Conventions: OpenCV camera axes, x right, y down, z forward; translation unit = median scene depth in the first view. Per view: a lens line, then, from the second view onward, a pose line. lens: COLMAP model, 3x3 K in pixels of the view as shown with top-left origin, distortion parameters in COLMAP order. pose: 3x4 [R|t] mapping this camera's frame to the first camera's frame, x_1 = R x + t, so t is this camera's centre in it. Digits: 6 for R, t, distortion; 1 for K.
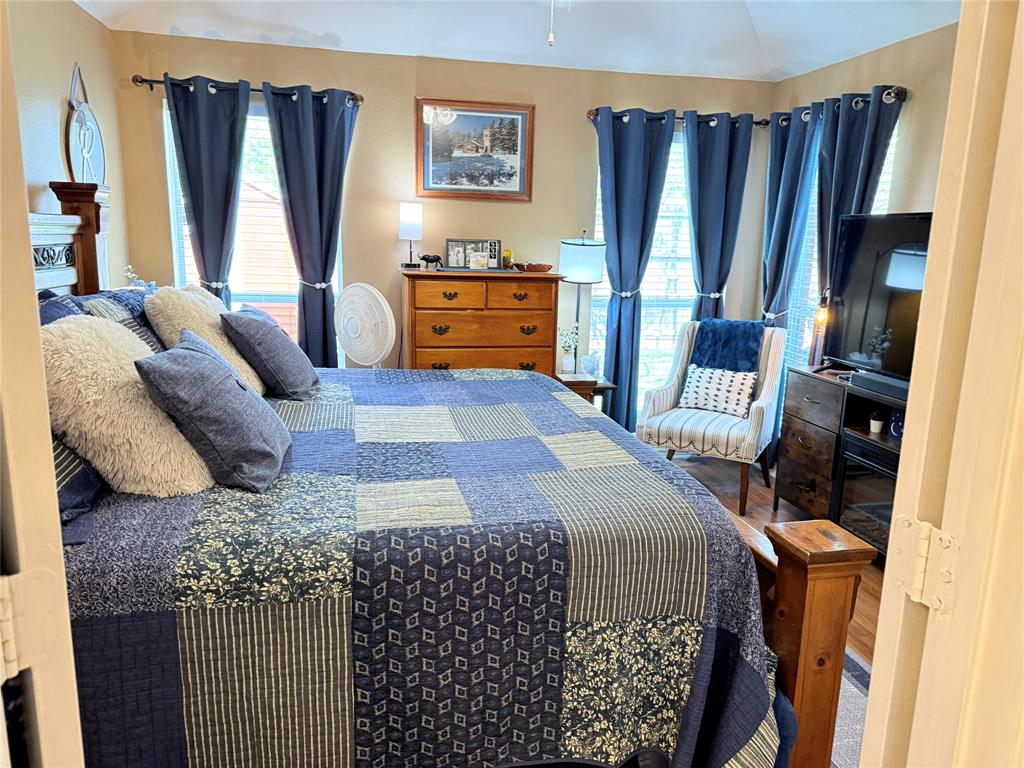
lens RADIAL K [[723.7, 0, 502.4], [0, 723.7, 403.4], [0, 0, 1]] dist [0.027922, -0.044287]
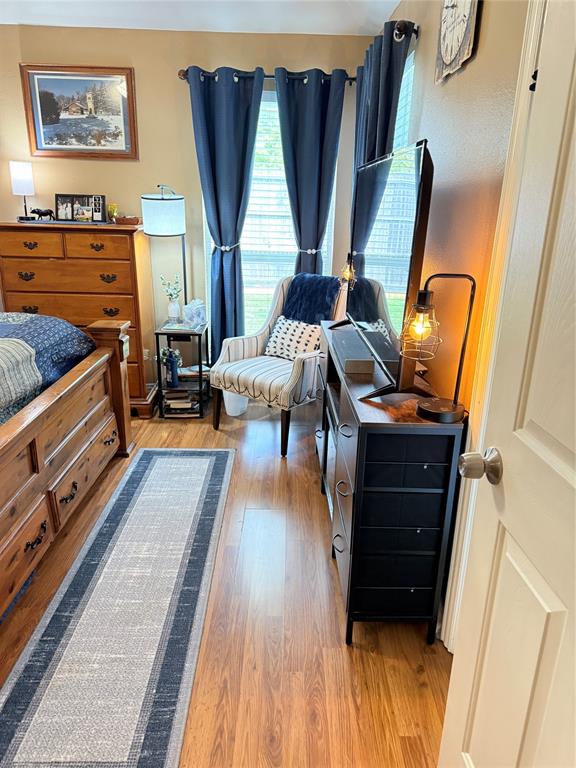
lens RADIAL K [[542.8, 0, 300.9], [0, 542.8, 388.5], [0, 0, 1]] dist [0.027922, -0.044287]
pose [[0.984551, 0.059935, -0.164523, 0.474515], [-0.043895, 0.994073, 0.099457, -0.029920], [0.169509, -0.090699, 0.981346, 0.216701]]
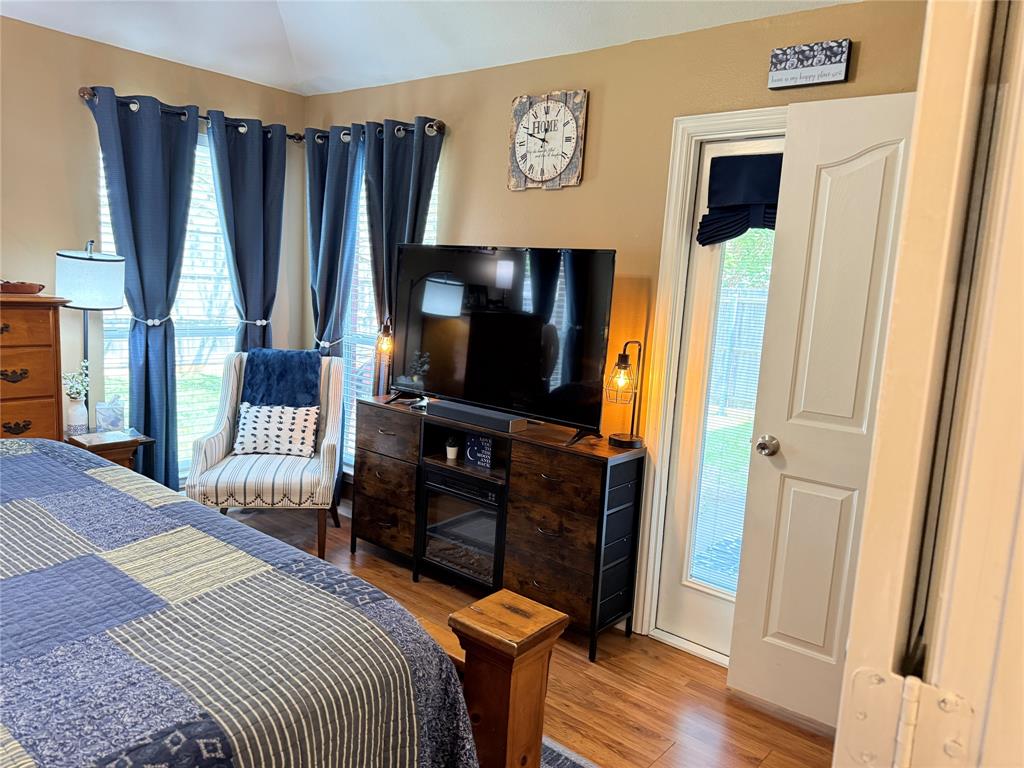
lens RADIAL K [[723.7, 0, 523.6], [0, 723.7, 383.4], [0, 0, 1]] dist [0.027922, -0.044287]
pose [[0.765566, -0.067593, 0.639796, -0.037878], [0.099149, 0.994981, -0.013521, -0.035075], [-0.635671, 0.073787, 0.768426, 0.137794]]
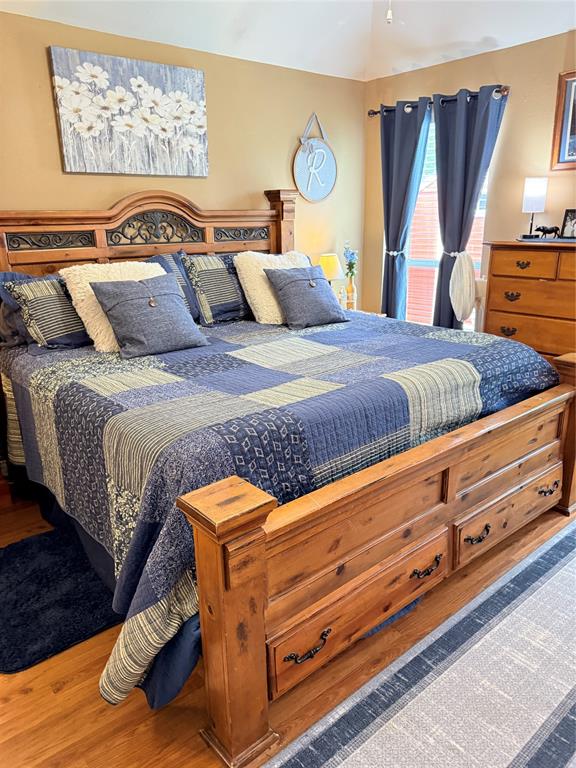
lens RADIAL K [[542.8, 0, 287.3], [0, 542.8, 389.6], [0, 0, 1]] dist [0.027922, -0.044287]
pose [[0.459561, 0.228546, -0.858237, 0.481525], [-0.163143, 0.971604, 0.171377, -0.049812], [0.873034, 0.061257, 0.483797, 0.310522]]
